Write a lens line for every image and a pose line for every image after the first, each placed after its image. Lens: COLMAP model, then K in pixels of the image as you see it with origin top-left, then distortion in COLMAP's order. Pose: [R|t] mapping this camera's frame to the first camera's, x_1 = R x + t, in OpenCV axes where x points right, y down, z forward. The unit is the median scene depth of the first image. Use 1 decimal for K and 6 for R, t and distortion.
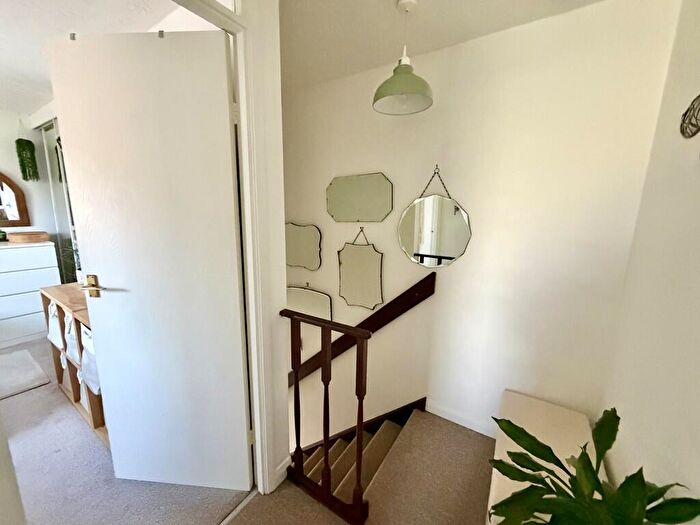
lens RADIAL K [[283.5, 0, 350.0], [0, 283.5, 262.5], [0, 0, 1]] dist [0.002213, 0.000325]
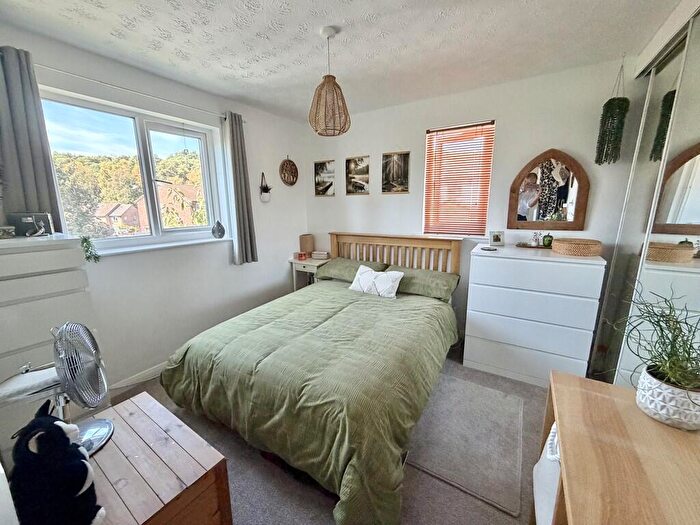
lens RADIAL K [[283.5, 0, 350.0], [0, 283.5, 262.5], [0, 0, 1]] dist [0.002213, 0.000325]
pose [[0.021308, 0.174321, -0.984458, -0.443909], [-0.178753, 0.969480, 0.167800, -0.068590], [0.983663, 0.172399, 0.051818, 0.421121]]
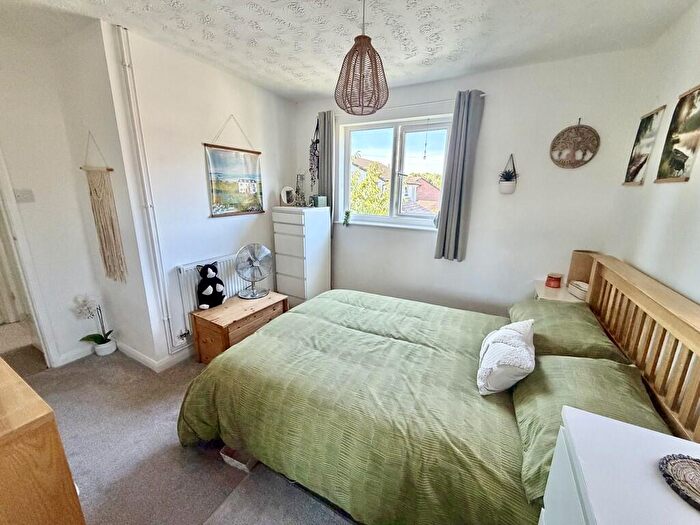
lens RADIAL K [[283.5, 0, 350.0], [0, 283.5, 262.5], [0, 0, 1]] dist [0.002213, 0.000325]
pose [[-0.997420, -0.021548, -0.068477, -0.982821], [-0.049003, 0.901450, 0.430101, -0.189764], [0.052461, 0.432347, -0.900180, 0.871998]]
